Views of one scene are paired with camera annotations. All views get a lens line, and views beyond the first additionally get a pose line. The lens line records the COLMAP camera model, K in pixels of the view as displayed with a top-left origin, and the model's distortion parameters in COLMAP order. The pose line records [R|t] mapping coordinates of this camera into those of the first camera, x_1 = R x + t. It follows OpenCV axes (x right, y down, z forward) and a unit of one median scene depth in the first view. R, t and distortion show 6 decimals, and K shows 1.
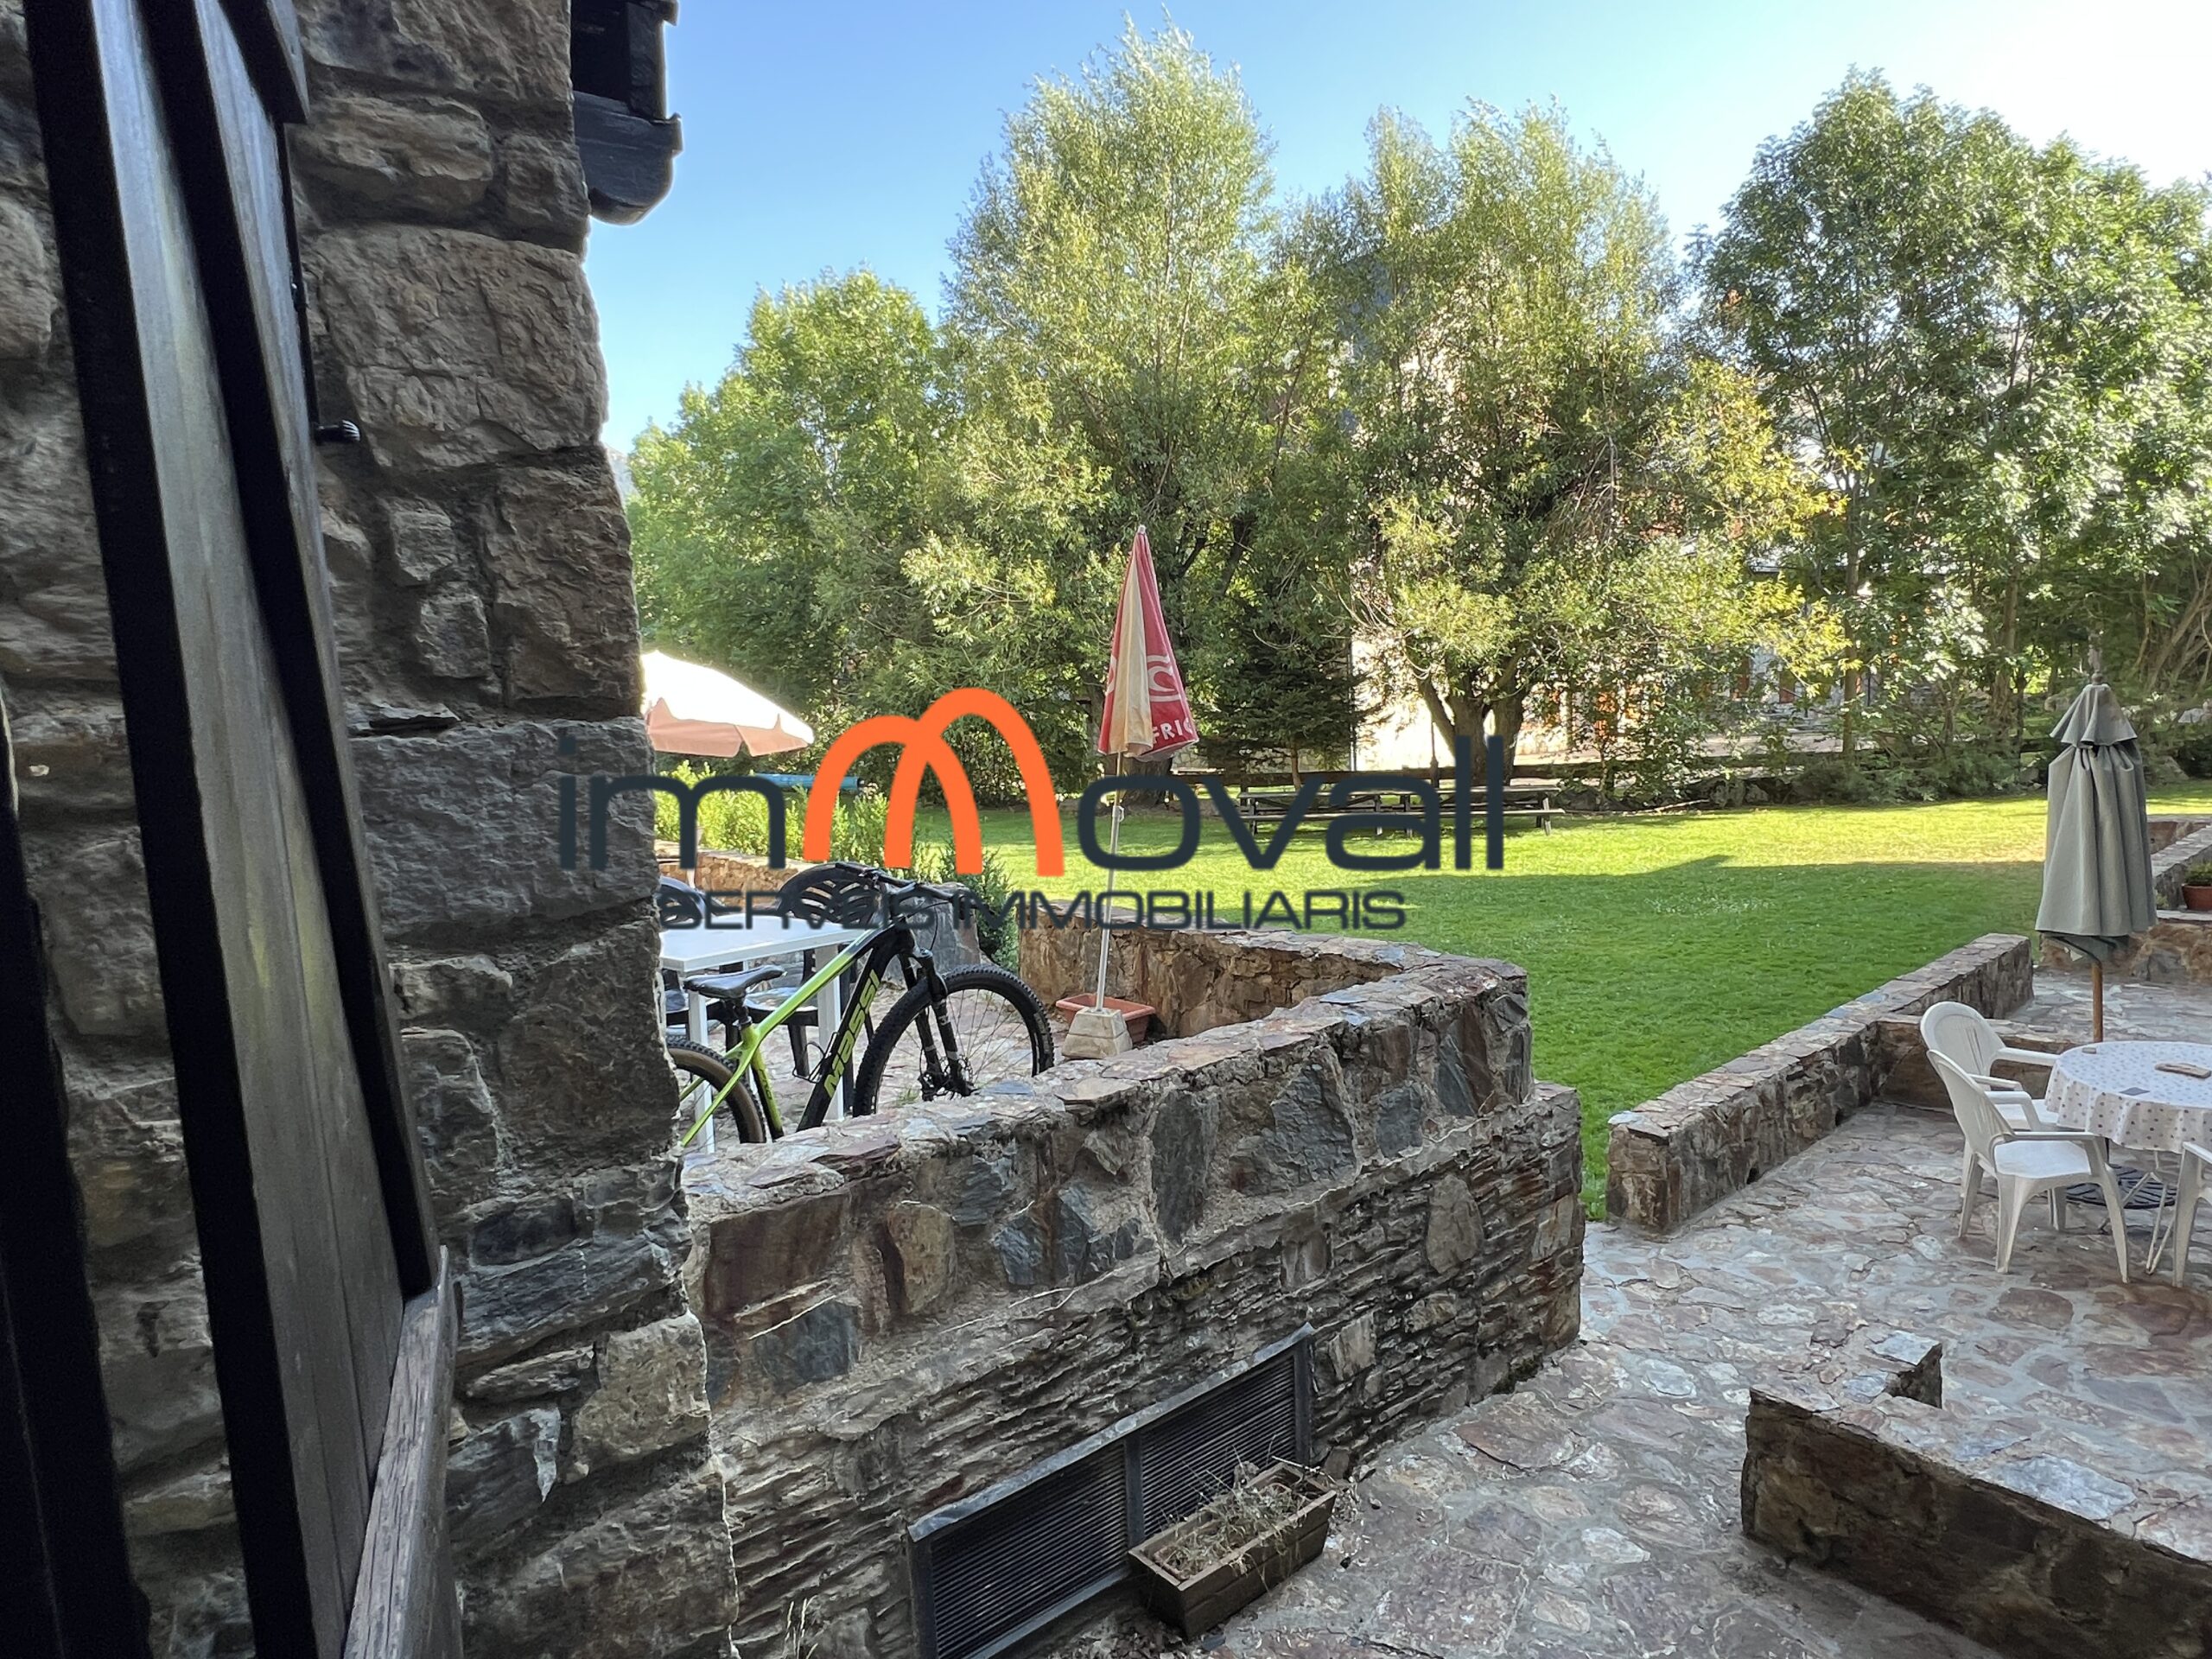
lens RADIAL K [[1280.4, 0, 1109.9], [0, 1280.4, 826.2], [0, 0, 1]] dist [-0.000978, -0.004989]
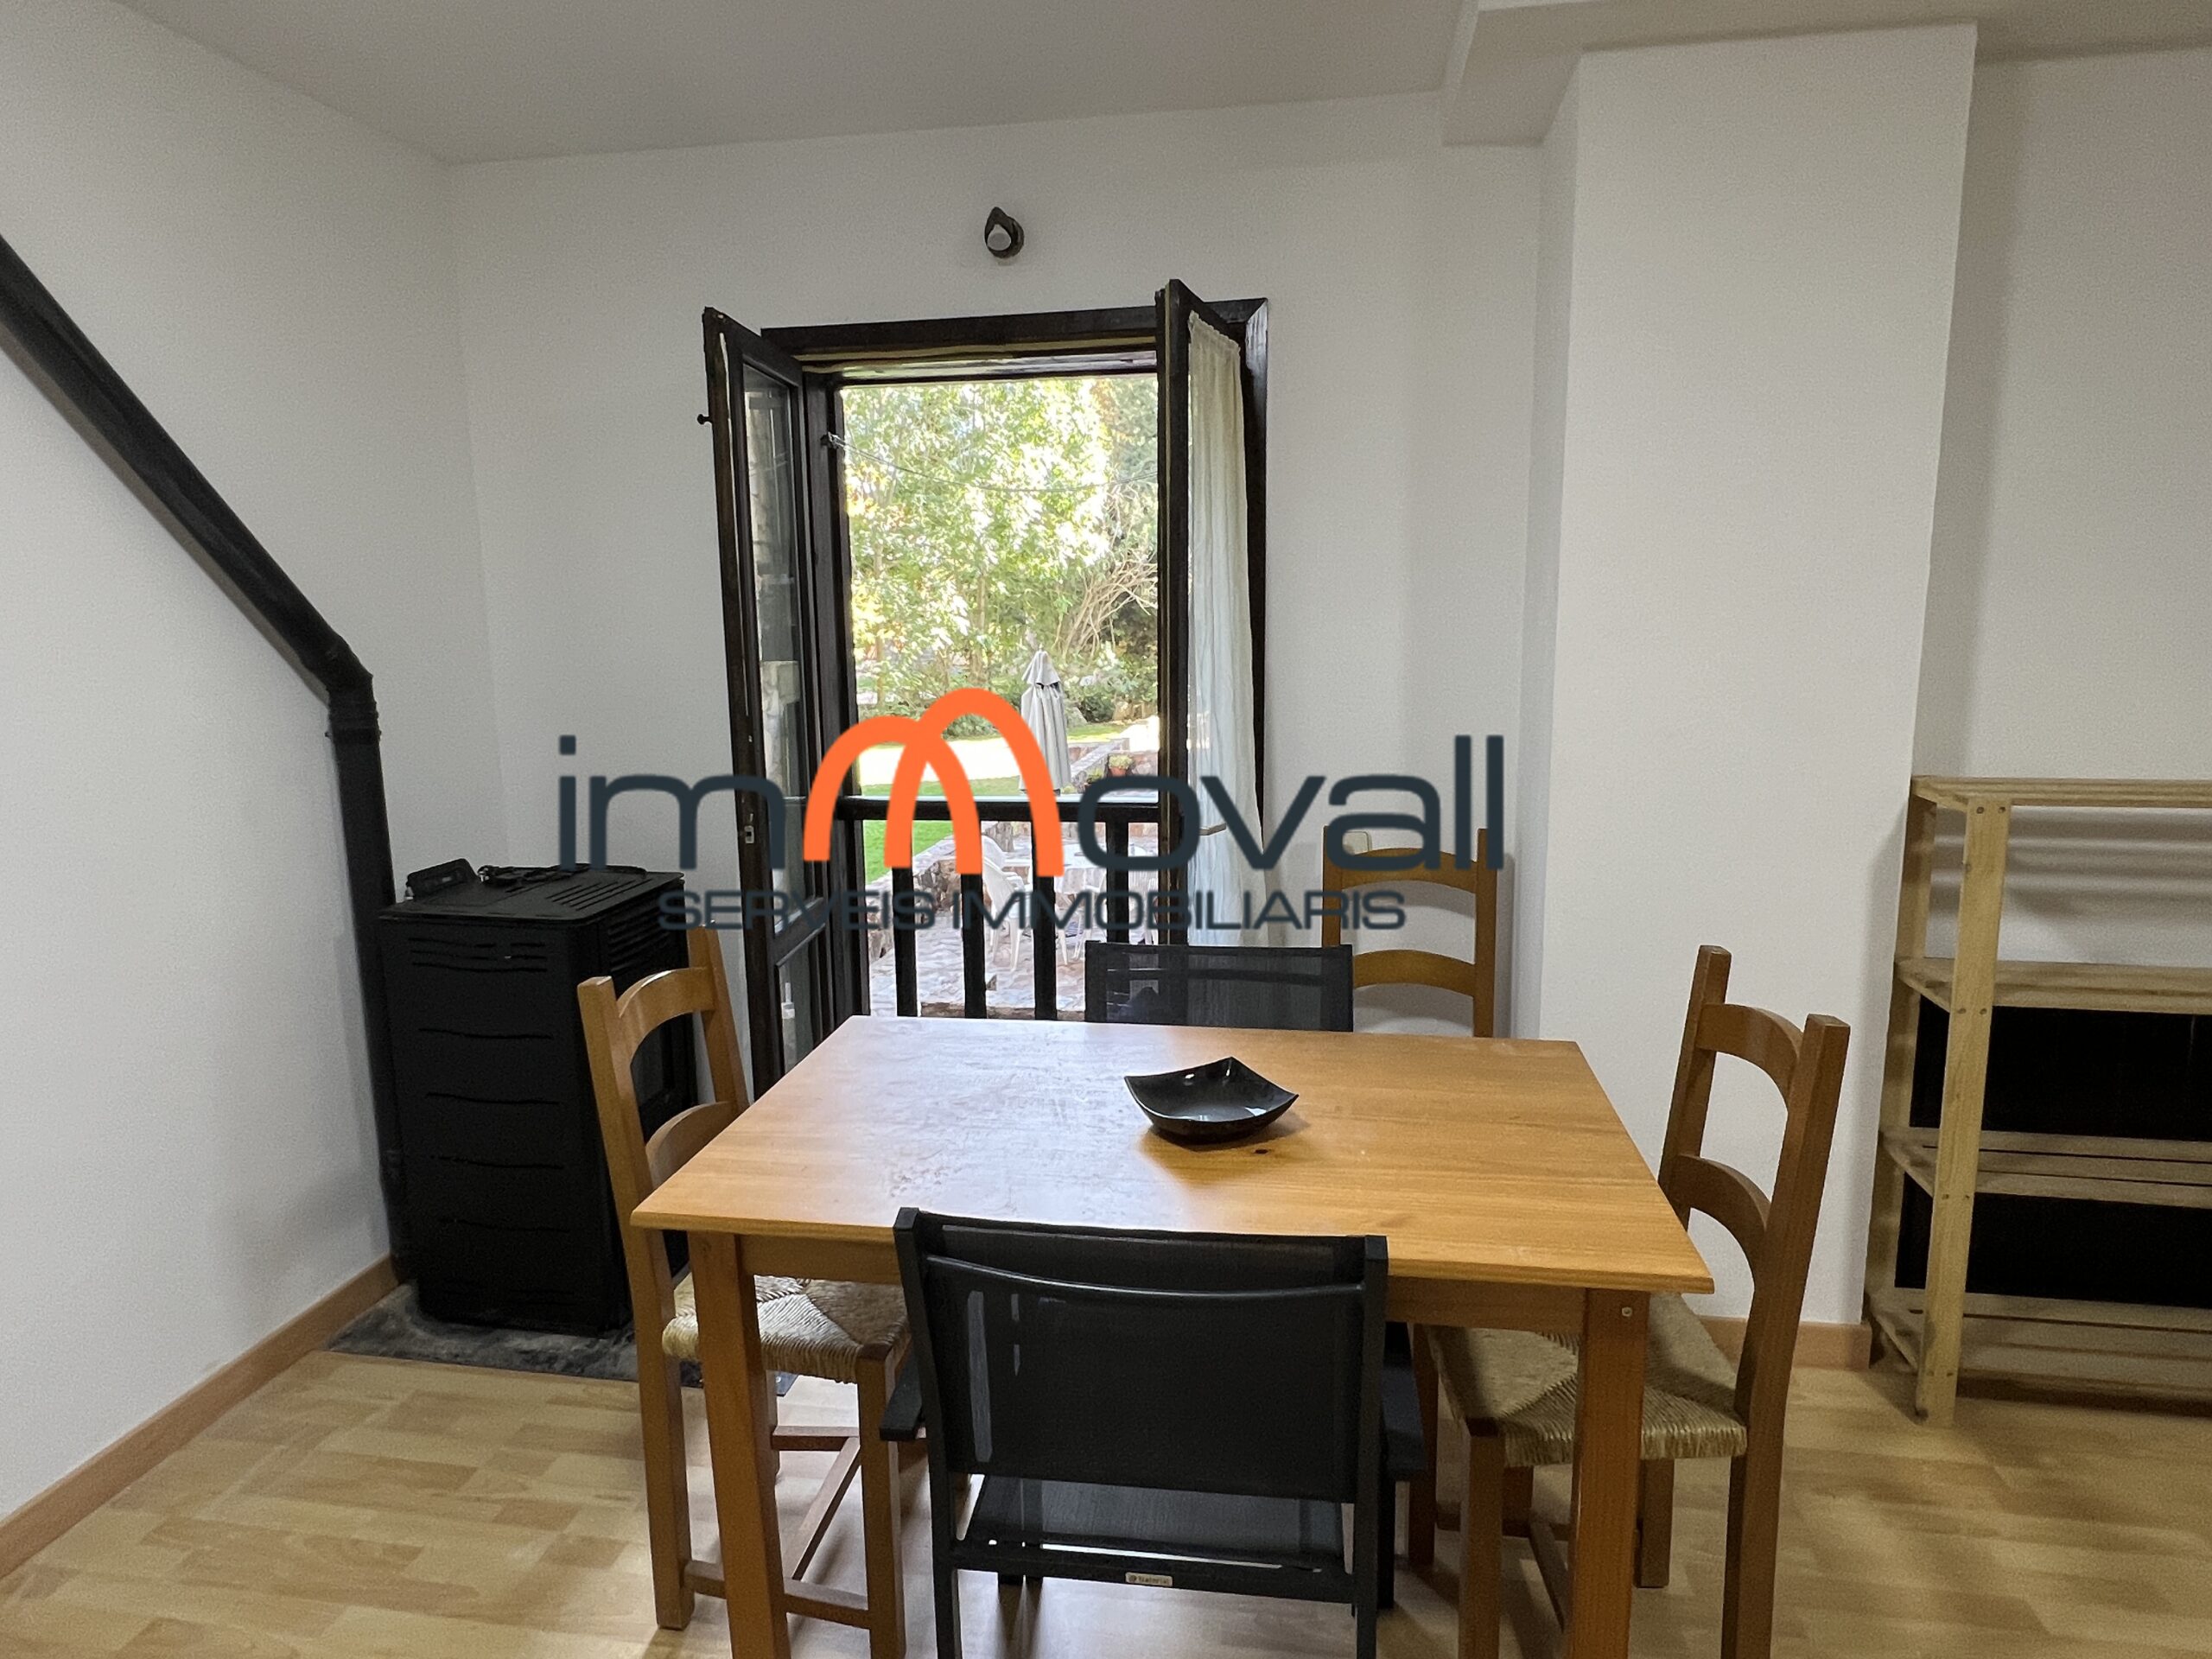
lens RADIAL K [[1280.4, 0, 1093.2], [0, 1280.4, 829.8], [0, 0, 1]] dist [-0.000978, -0.004989]
pose [[0.761947, -0.057617, 0.645072, -0.106681], [0.035679, 0.998257, 0.047019, 0.017336], [-0.646656, -0.012811, 0.762674, -0.130267]]
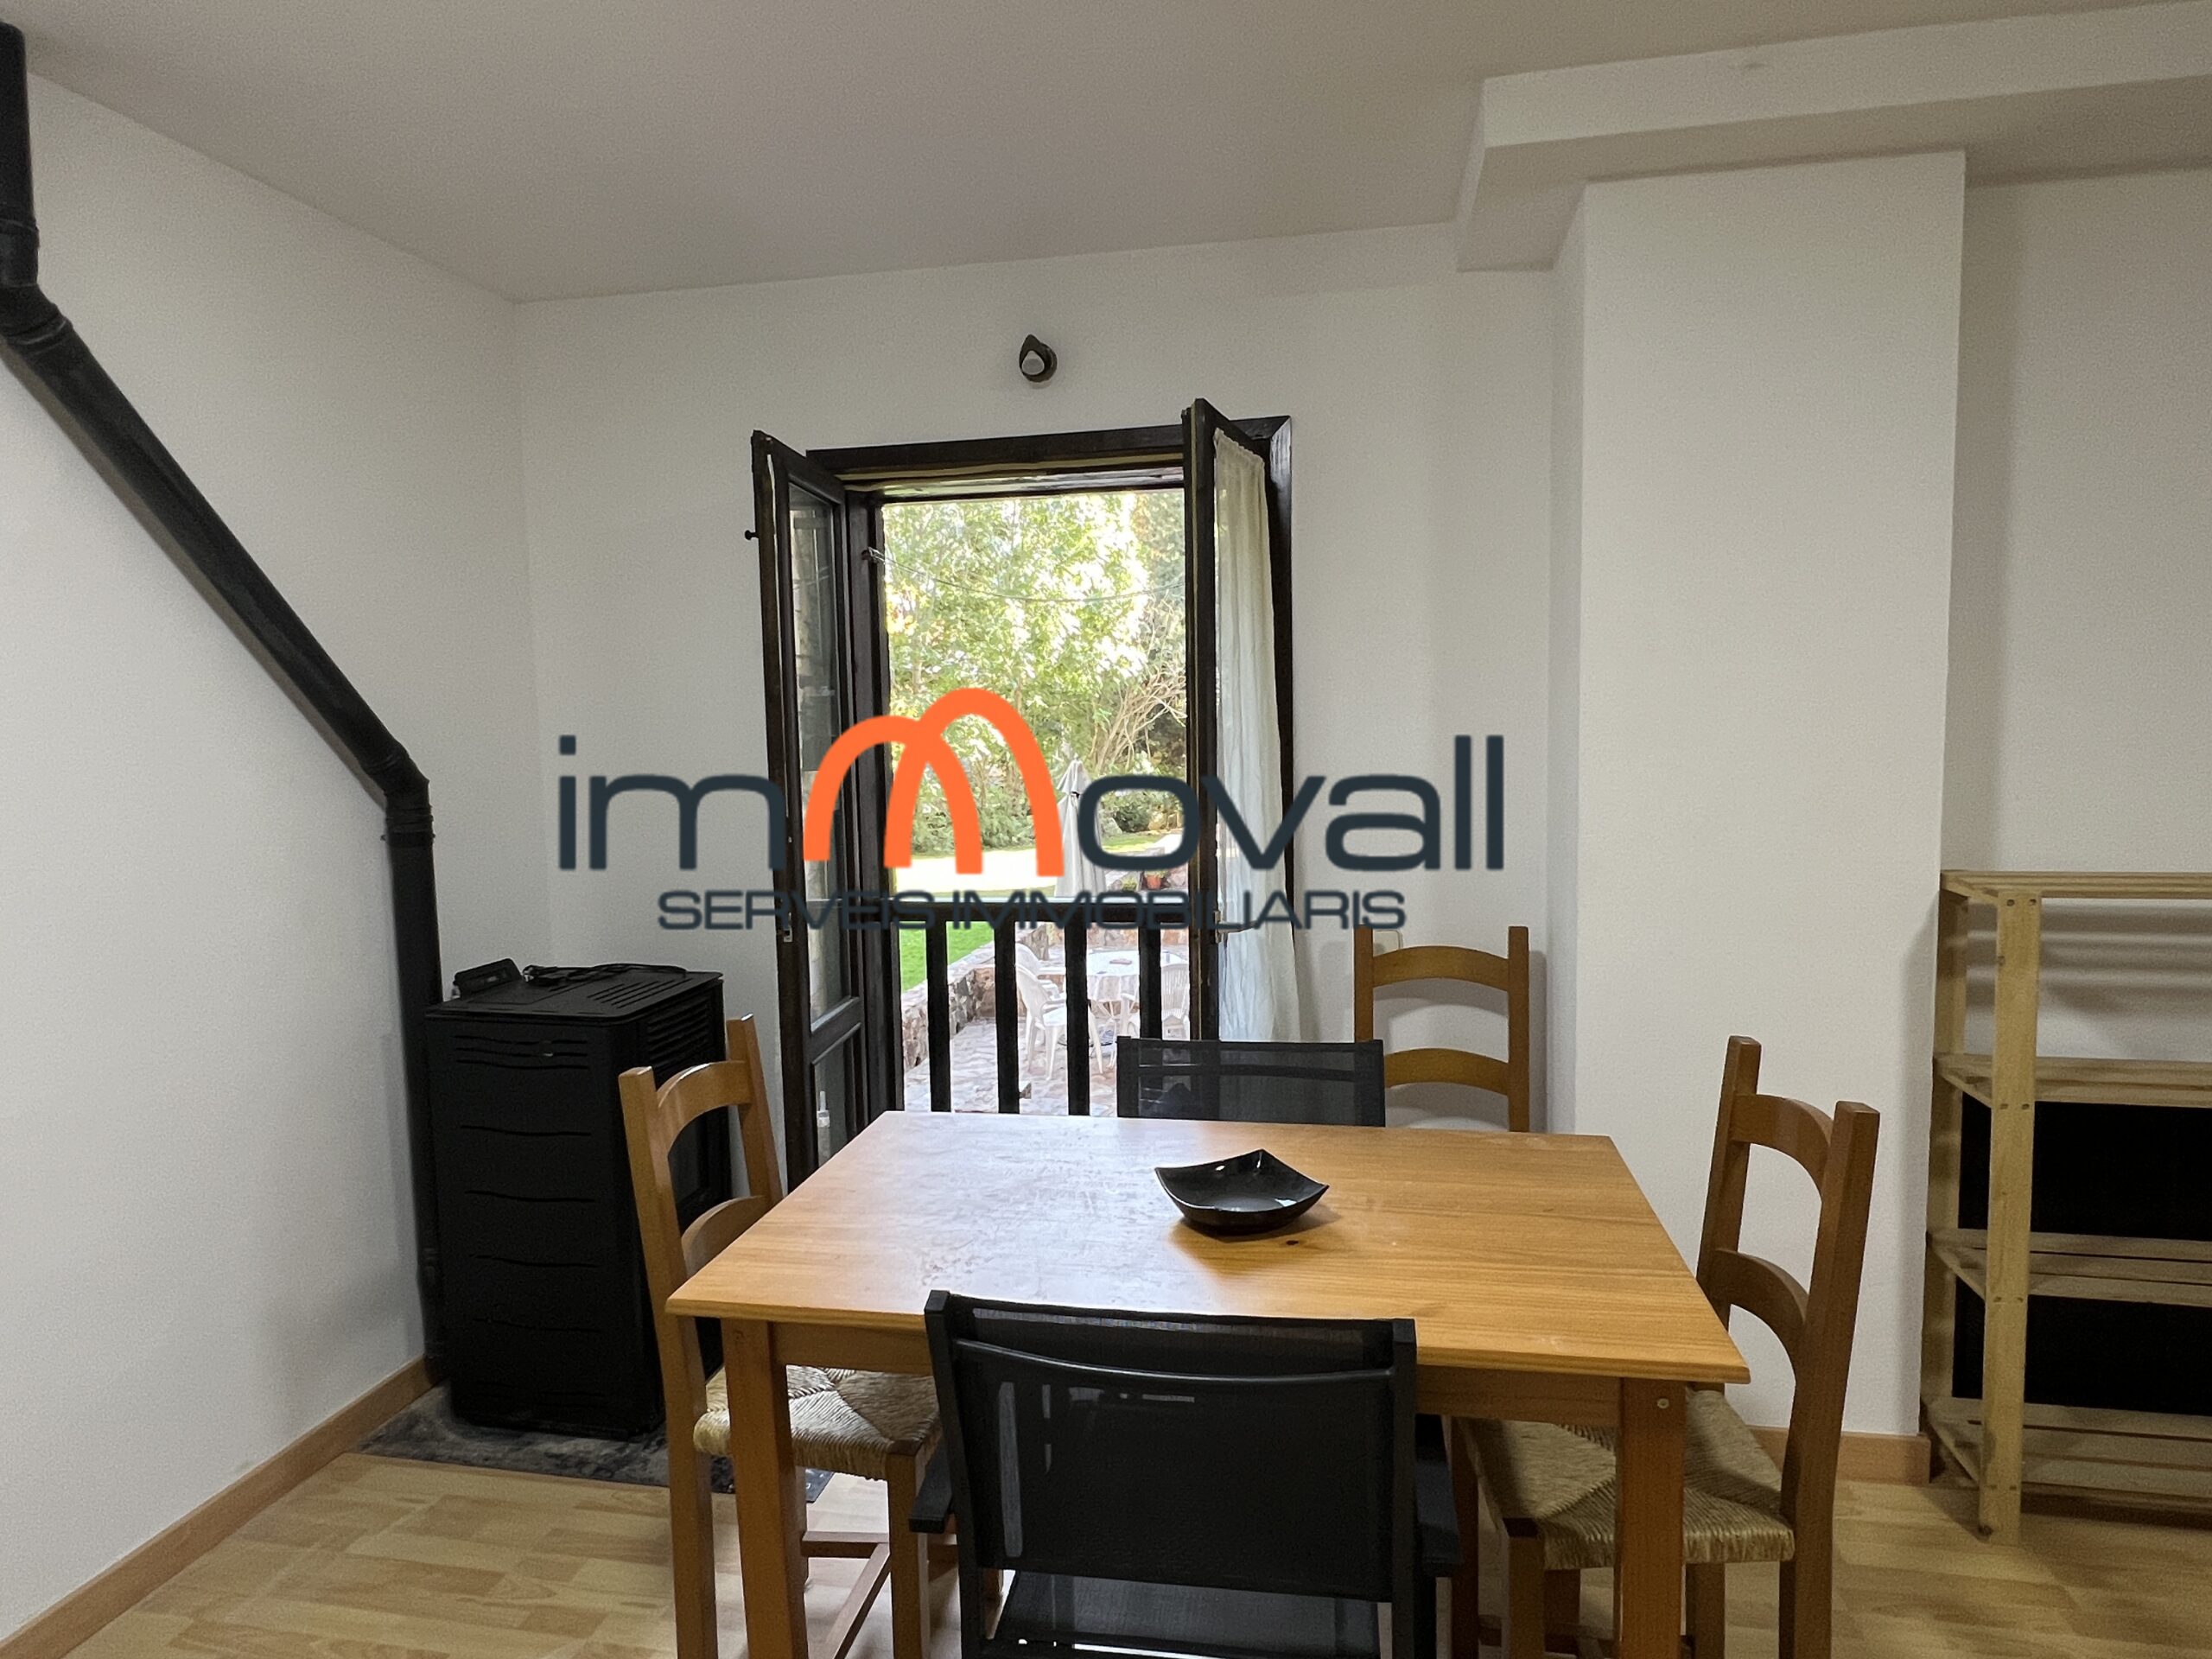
lens RADIAL K [[1280.4, 0, 1097.9], [0, 1280.4, 842.8], [0, 0, 1]] dist [-0.000978, -0.004989]
pose [[0.777600, -0.011540, 0.628654, -0.107848], [0.039271, 0.998771, -0.030241, 0.018759], [-0.627532, 0.048203, 0.777097, -0.132395]]
